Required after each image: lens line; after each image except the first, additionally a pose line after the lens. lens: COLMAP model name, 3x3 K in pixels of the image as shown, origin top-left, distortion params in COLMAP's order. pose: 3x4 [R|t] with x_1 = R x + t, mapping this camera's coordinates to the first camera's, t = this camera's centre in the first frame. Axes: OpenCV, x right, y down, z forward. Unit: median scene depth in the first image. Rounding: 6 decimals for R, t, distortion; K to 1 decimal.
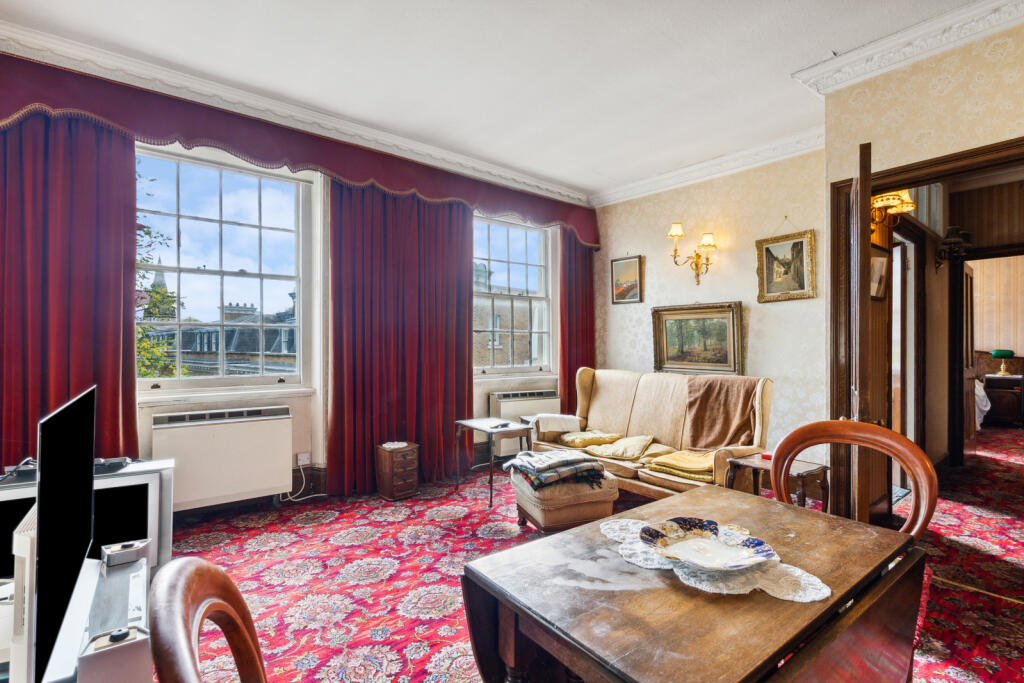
lens RADIAL K [[473.4, 0, 515.7], [0, 473.4, 345.4], [0, 0, 1]] dist [-0.005870, 0.000914]
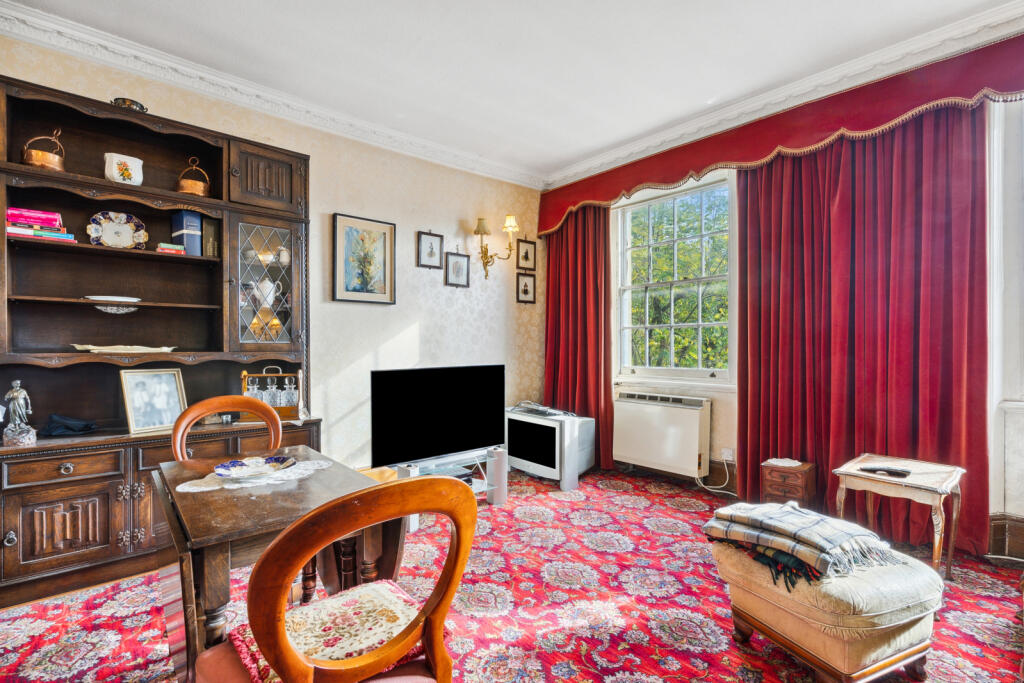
lens RADIAL K [[482.0, 0, 510.0], [0, 482.0, 345.2], [0, 0, 1]] dist [-0.001550, 0.000544]
pose [[0.047419, -0.000014, -0.998875, 0.734722], [0.004064, 0.999992, 0.000179, 0.005877], [0.998867, -0.004067, 0.047418, 0.637205]]
